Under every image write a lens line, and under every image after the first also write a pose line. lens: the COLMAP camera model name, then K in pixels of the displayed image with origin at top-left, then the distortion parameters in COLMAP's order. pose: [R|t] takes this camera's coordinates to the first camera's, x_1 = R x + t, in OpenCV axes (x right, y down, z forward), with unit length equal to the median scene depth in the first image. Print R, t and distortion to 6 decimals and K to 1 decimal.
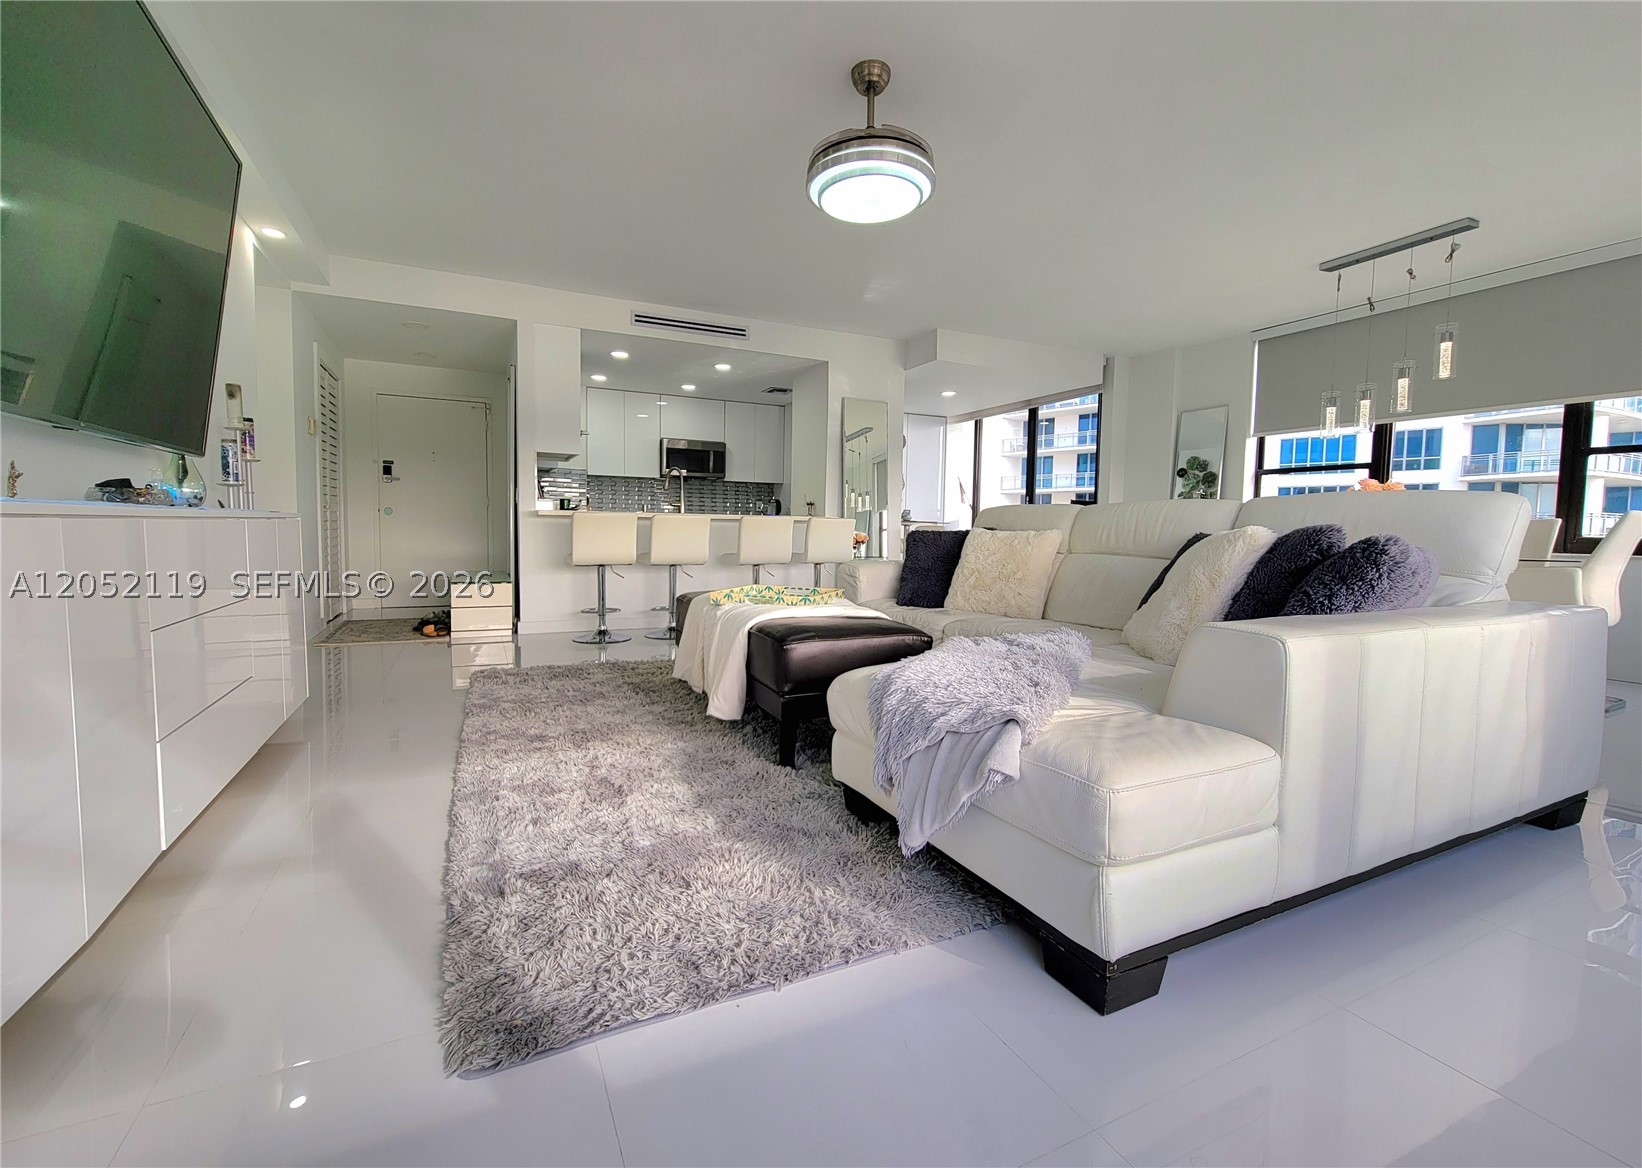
lens RADIAL K [[715.3, 0, 821.0], [0, 715.3, 584.0], [0, 0, 1]] dist [-0.000979, 0.000034]
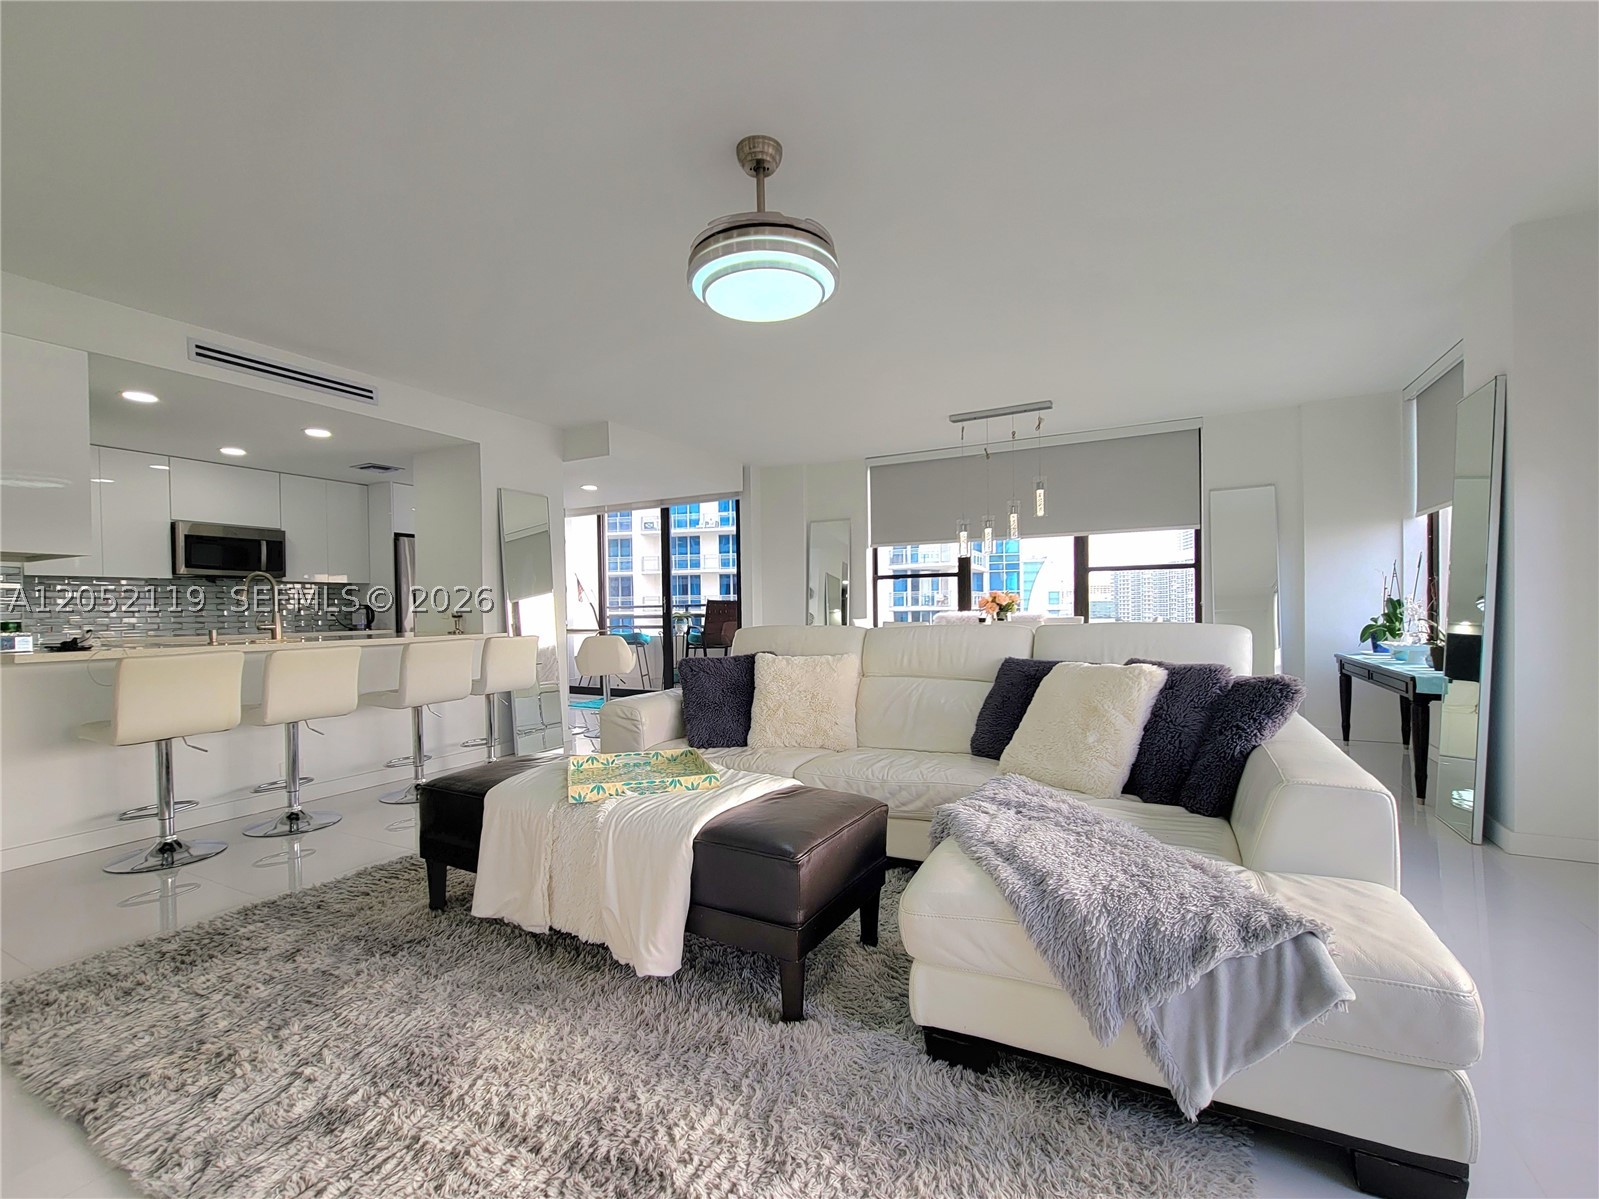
lens RADIAL K [[713.4, 0, 797.3], [0, 713.4, 621.4], [0, 0, 1]] dist [0.001031, 0.000070]
pose [[0.807374, -0.034914, 0.589005, -0.208910], [0.070138, 0.996849, -0.037052, -0.059140], [-0.585856, 0.071227, 0.807279, 0.161957]]
